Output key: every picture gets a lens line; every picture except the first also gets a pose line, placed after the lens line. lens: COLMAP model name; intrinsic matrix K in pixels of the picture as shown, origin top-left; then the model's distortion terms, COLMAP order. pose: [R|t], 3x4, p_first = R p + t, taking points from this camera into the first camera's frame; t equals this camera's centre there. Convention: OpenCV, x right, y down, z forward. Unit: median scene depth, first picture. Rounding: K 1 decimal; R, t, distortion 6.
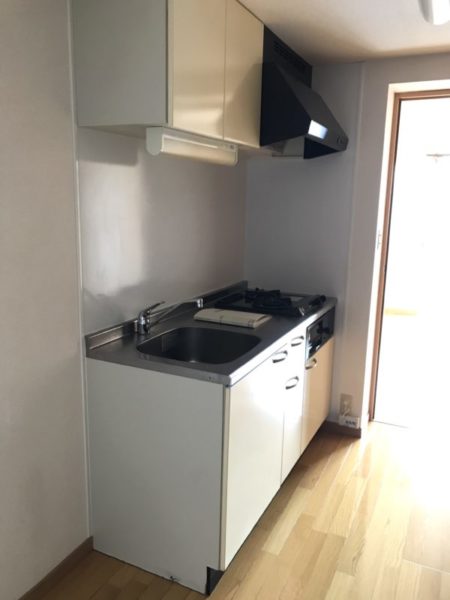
lens RADIAL K [[502.2, 0, 225.9], [0, 502.2, 301.6], [0, 0, 1]] dist [0.027690, -0.014937]
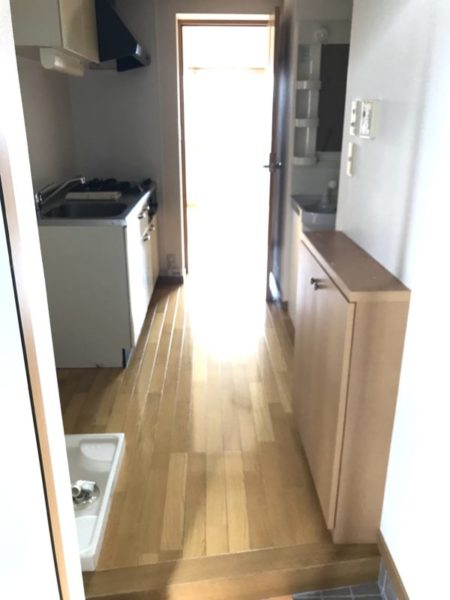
lens RADIAL K [[502.2, 0, 225.4], [0, 502.2, 298.5], [0, 0, 1]] dist [0.027690, -0.014937]
pose [[0.890632, -0.174400, 0.419951, -0.253634], [0.108203, 0.978283, 0.176791, 0.087097], [-0.441663, -0.112016, 0.890161, -0.339153]]
